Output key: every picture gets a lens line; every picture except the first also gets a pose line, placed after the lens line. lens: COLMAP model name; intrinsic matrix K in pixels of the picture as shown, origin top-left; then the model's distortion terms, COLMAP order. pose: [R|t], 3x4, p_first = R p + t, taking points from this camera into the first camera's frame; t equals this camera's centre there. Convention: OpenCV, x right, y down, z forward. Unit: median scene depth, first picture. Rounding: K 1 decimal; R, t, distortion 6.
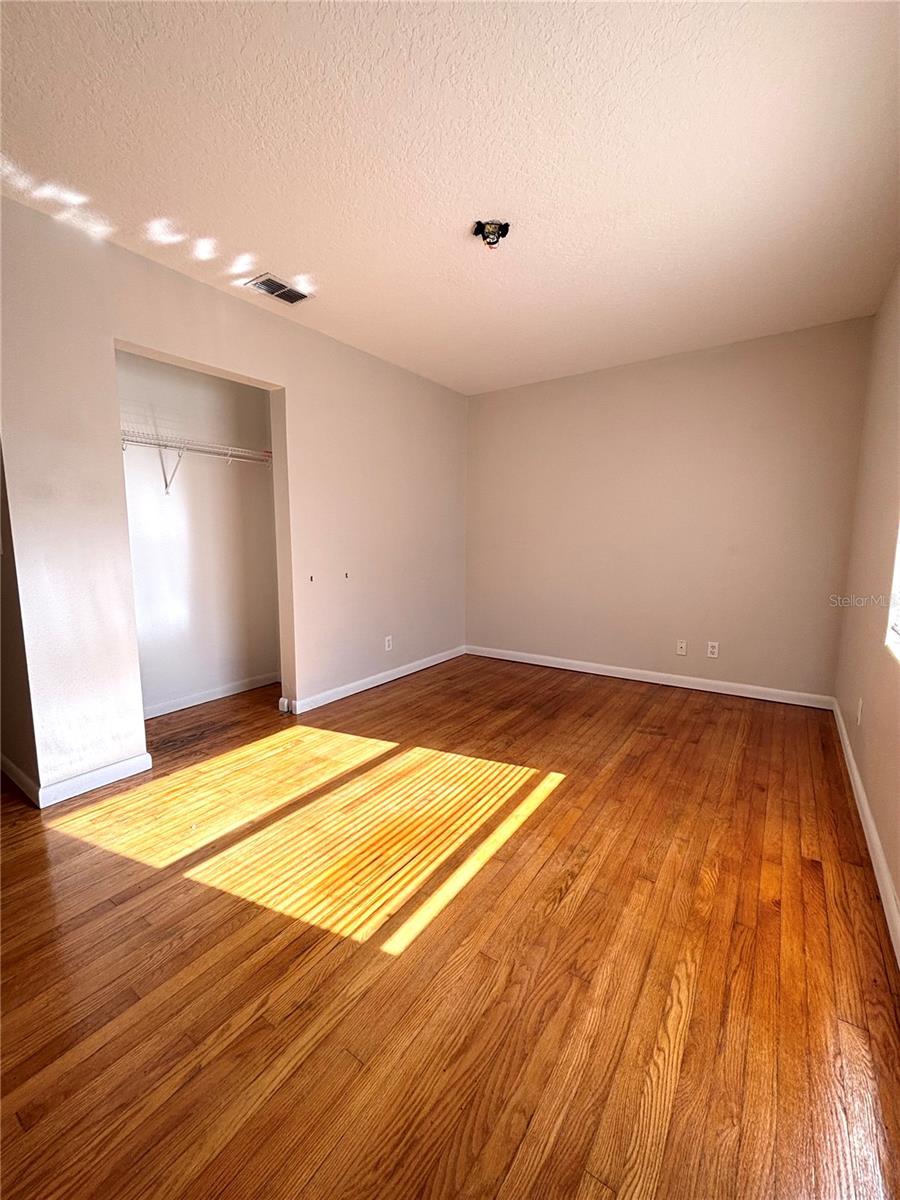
lens RADIAL K [[485.2, 0, 448.5], [0, 485.2, 601.5], [0, 0, 1]] dist [-0.000554, -0.000103]
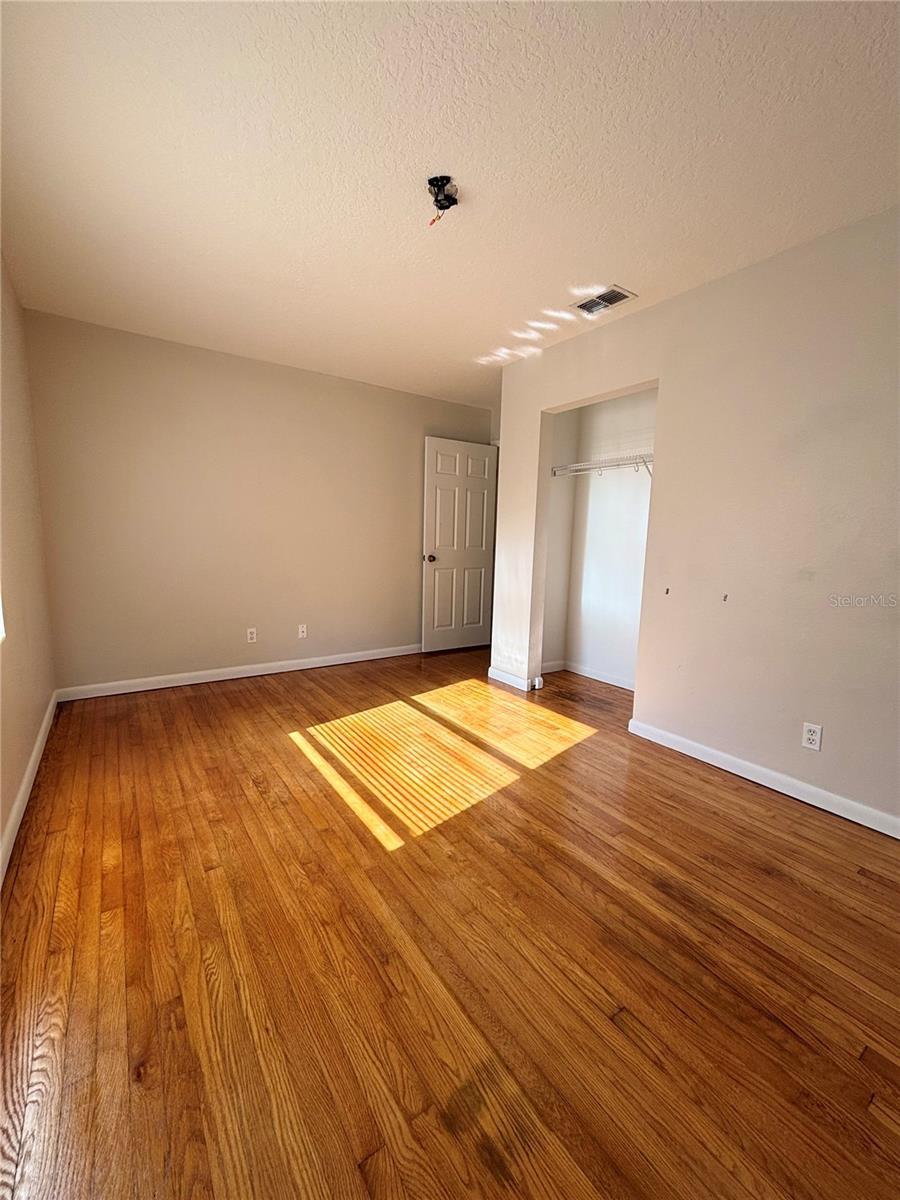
lens RADIAL K [[485.2, 0, 448.6], [0, 485.2, 597.6], [0, 0, 1]] dist [-0.000554, -0.000103]
pose [[-0.349228, 0.116921, -0.929715, 0.928467], [-0.148786, 0.972678, 0.178213, -0.189740], [0.925150, 0.200565, -0.322290, 1.337151]]
